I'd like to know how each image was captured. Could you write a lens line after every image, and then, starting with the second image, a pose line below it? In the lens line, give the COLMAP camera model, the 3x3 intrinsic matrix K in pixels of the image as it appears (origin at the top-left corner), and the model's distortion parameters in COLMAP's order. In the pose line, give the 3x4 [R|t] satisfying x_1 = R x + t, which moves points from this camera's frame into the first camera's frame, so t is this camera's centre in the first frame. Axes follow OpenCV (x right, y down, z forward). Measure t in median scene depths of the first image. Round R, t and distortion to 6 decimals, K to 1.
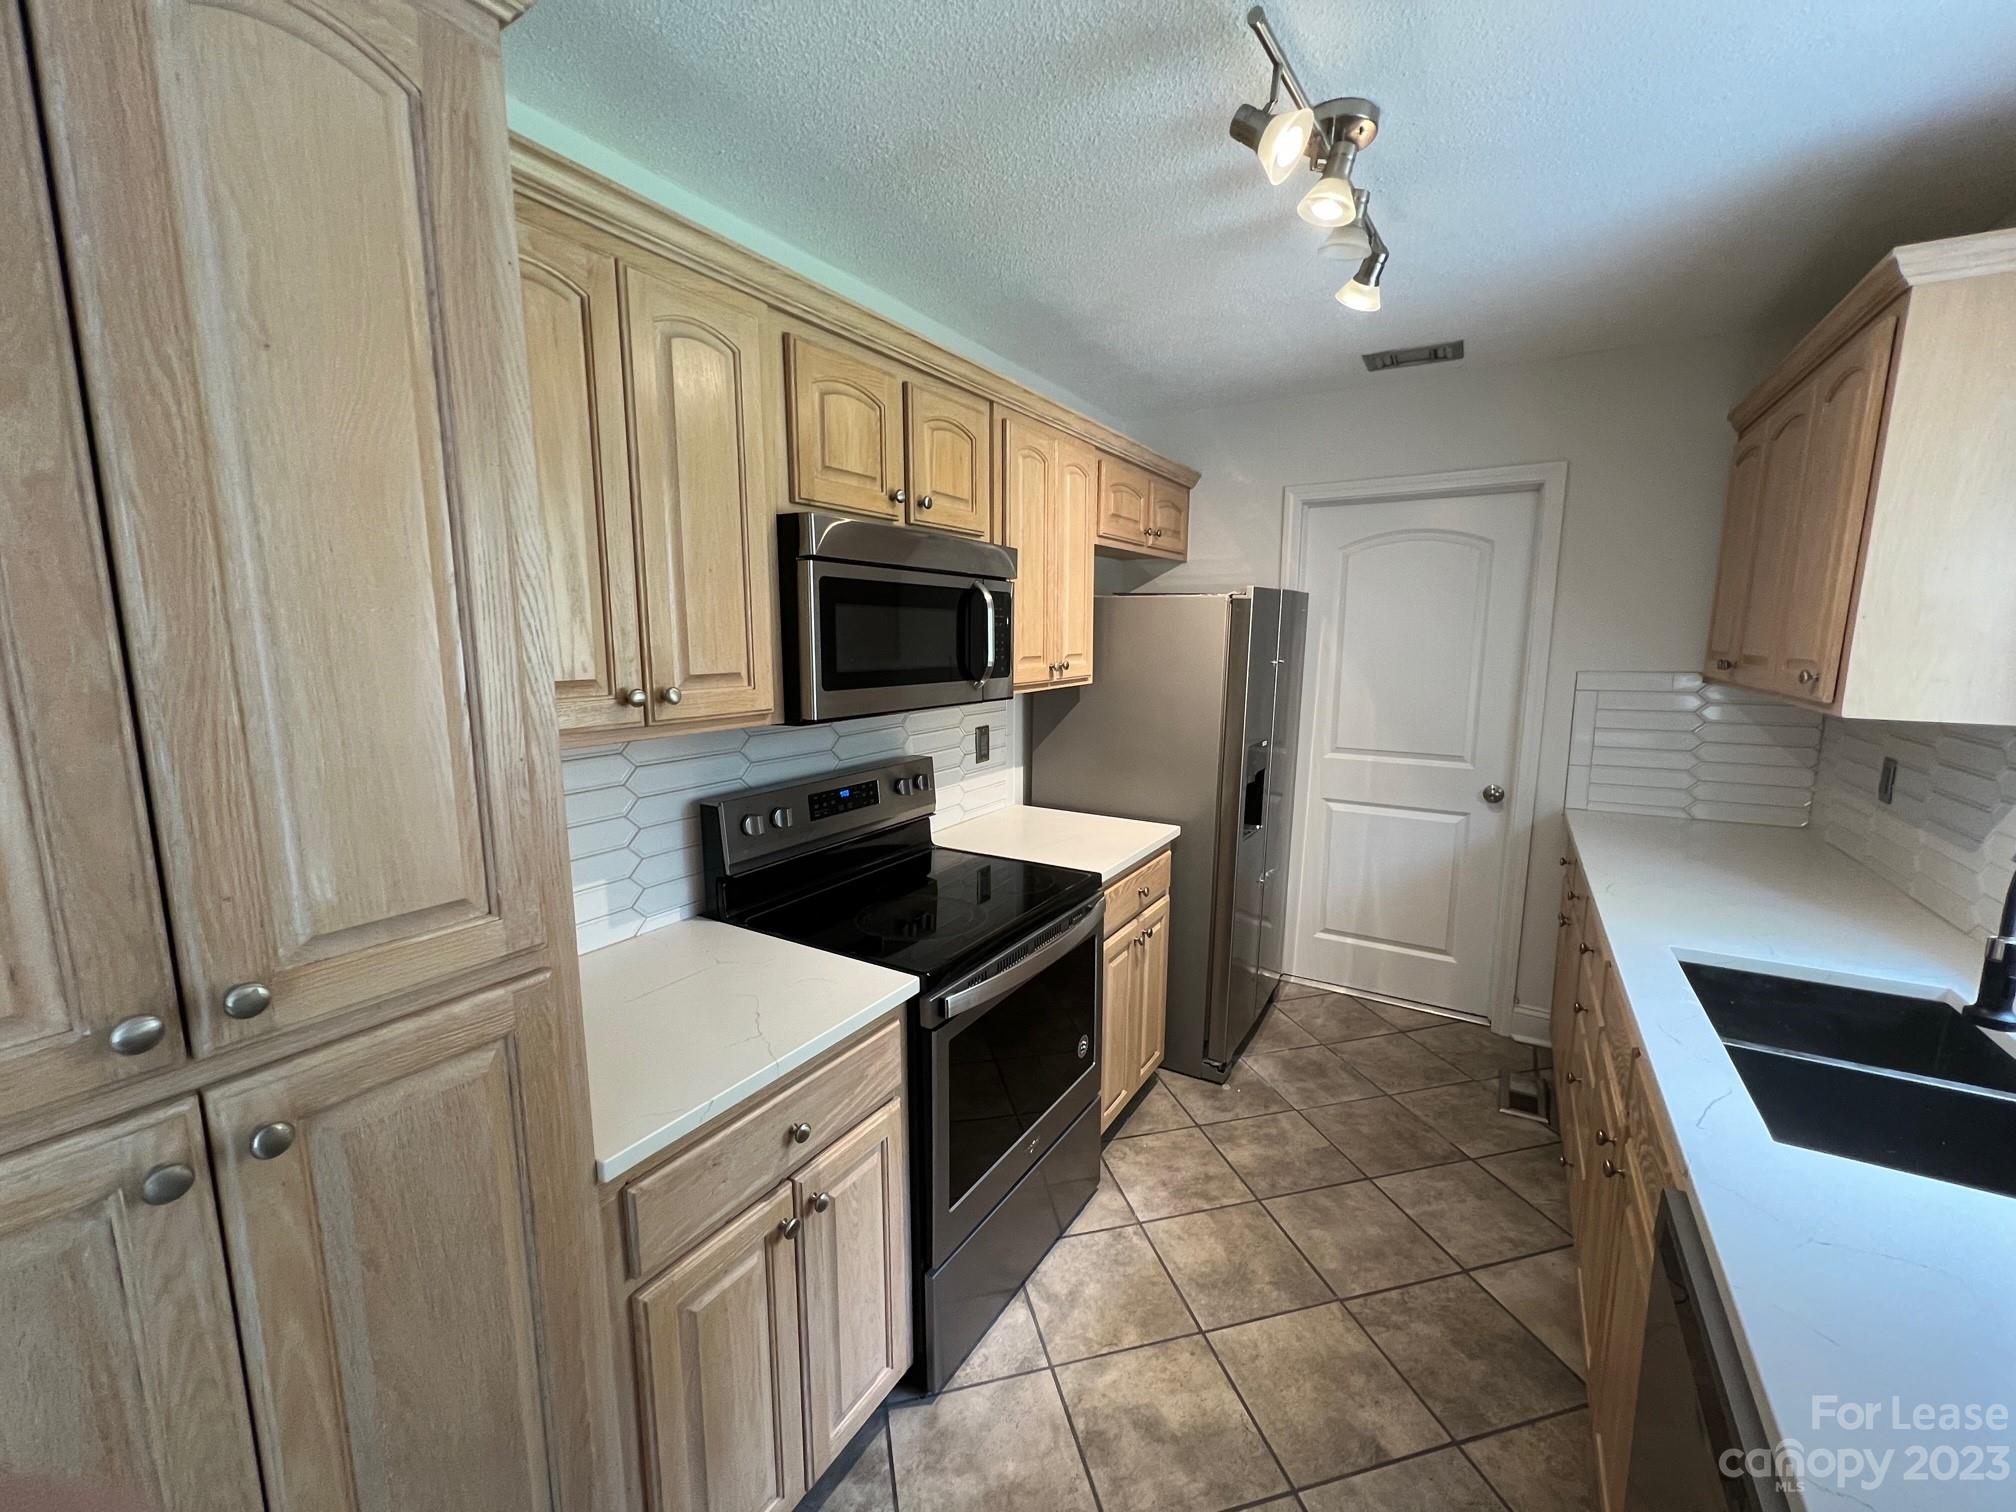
lens RADIAL K [[810.1, 0, 1004.7], [0, 810.1, 757.3], [0, 0, 1]] dist [0.000711, 0.000084]
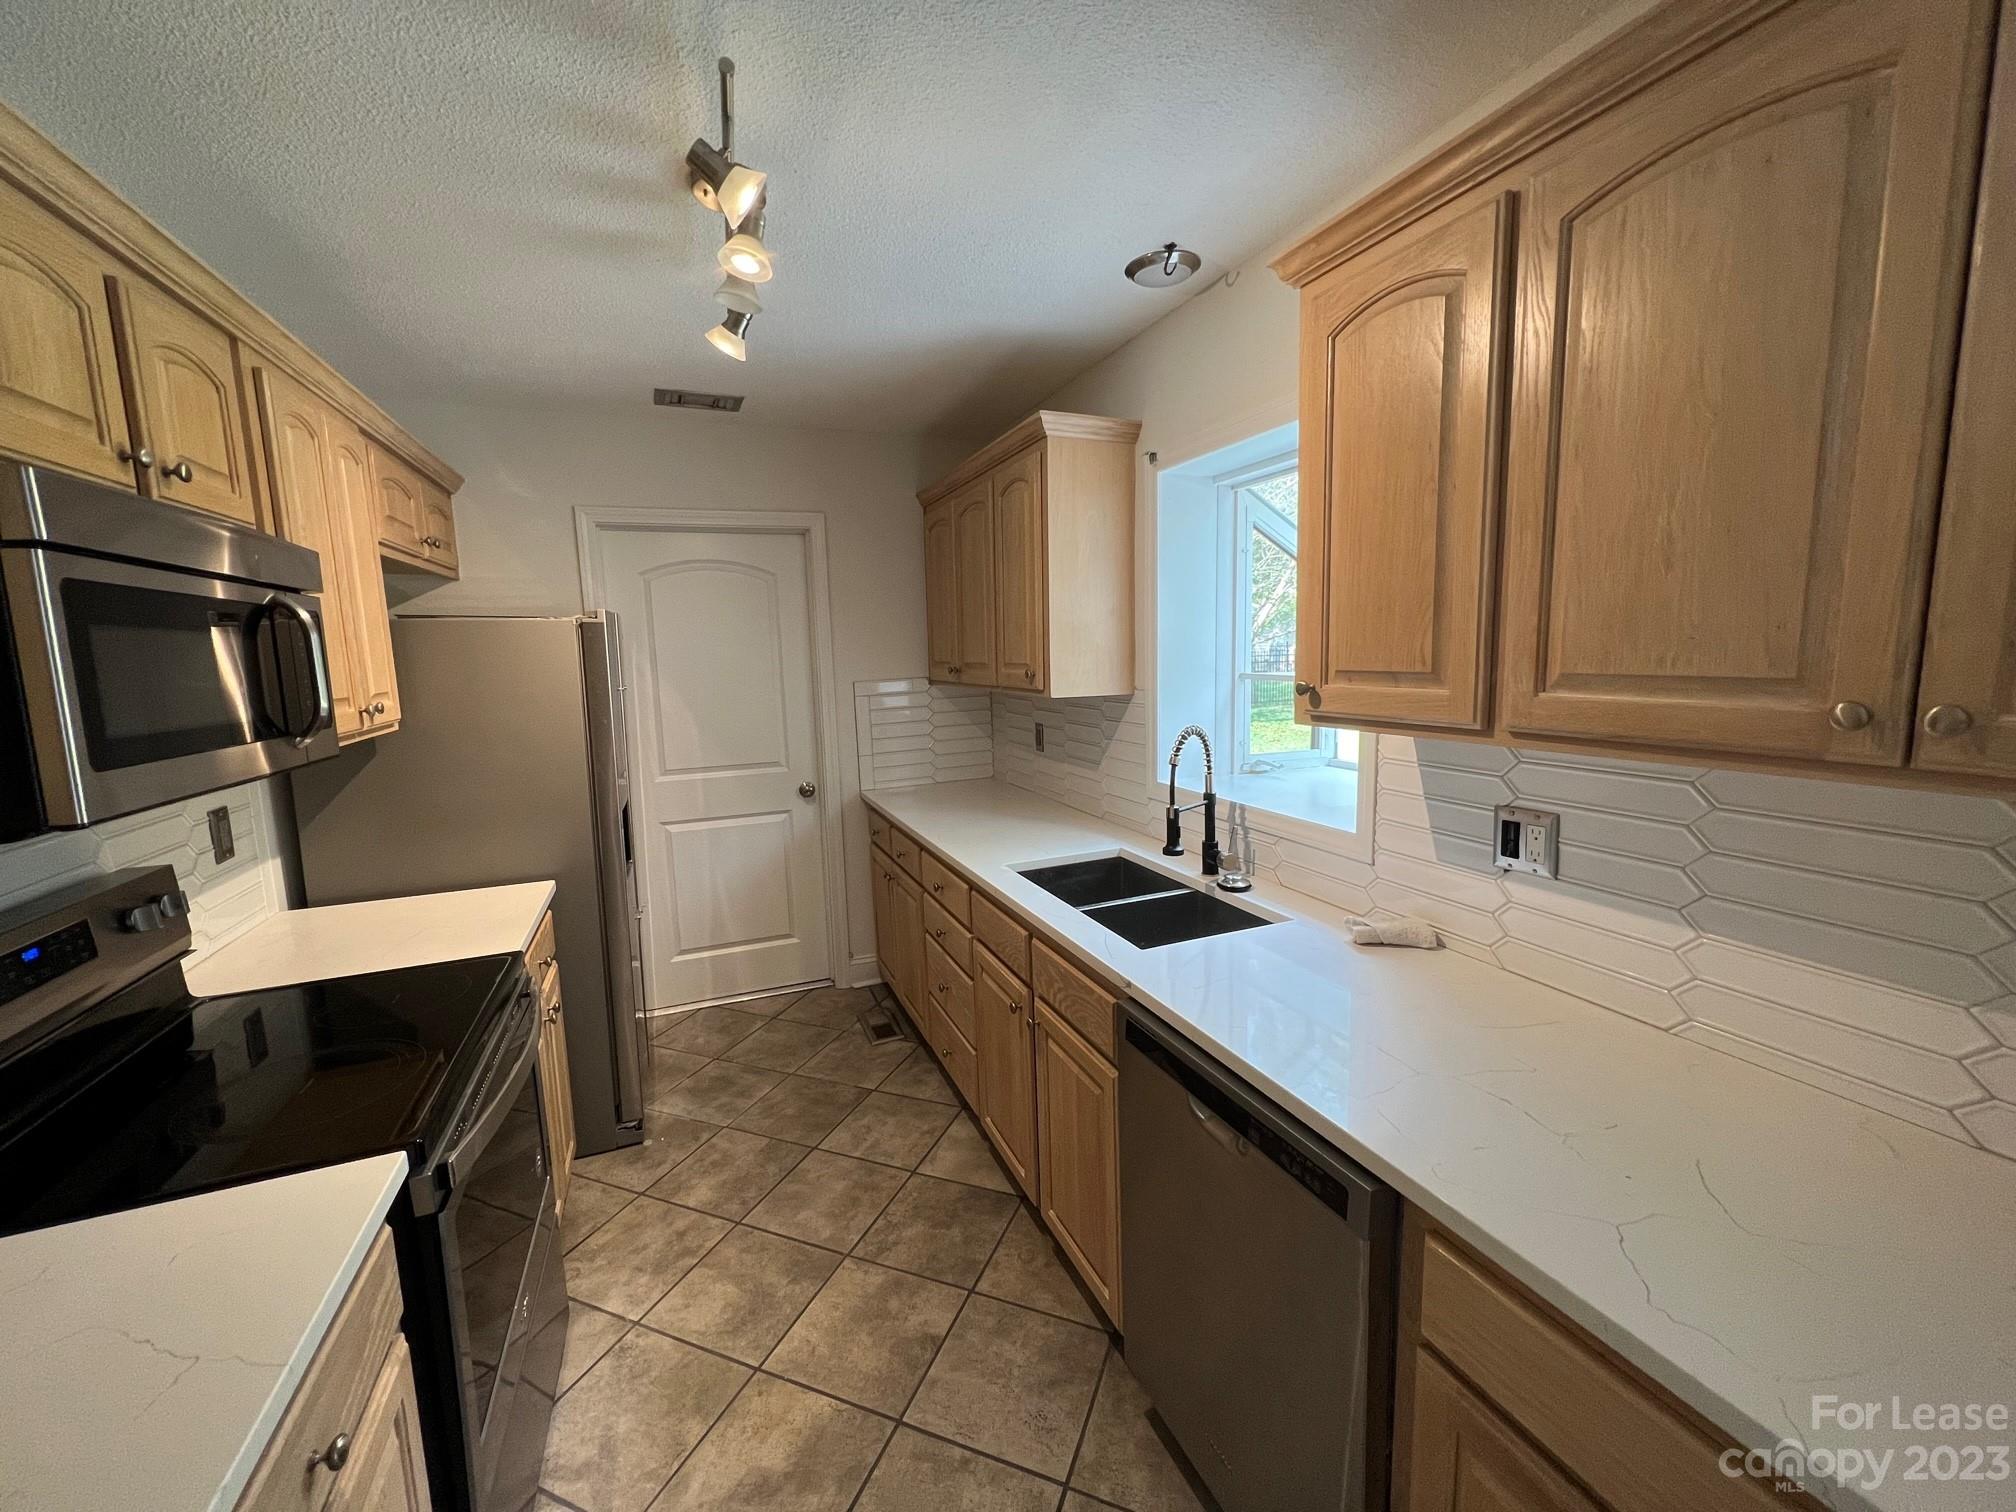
lens RADIAL K [[810.1, 0, 1005.6], [0, 810.1, 757.4], [0, 0, 1]] dist [0.000711, 0.000084]
pose [[0.592710, -0.127452, 0.795268, -0.205192], [0.152837, 0.987258, 0.044312, -0.011910], [-0.790782, 0.095282, 0.604637, 0.081534]]
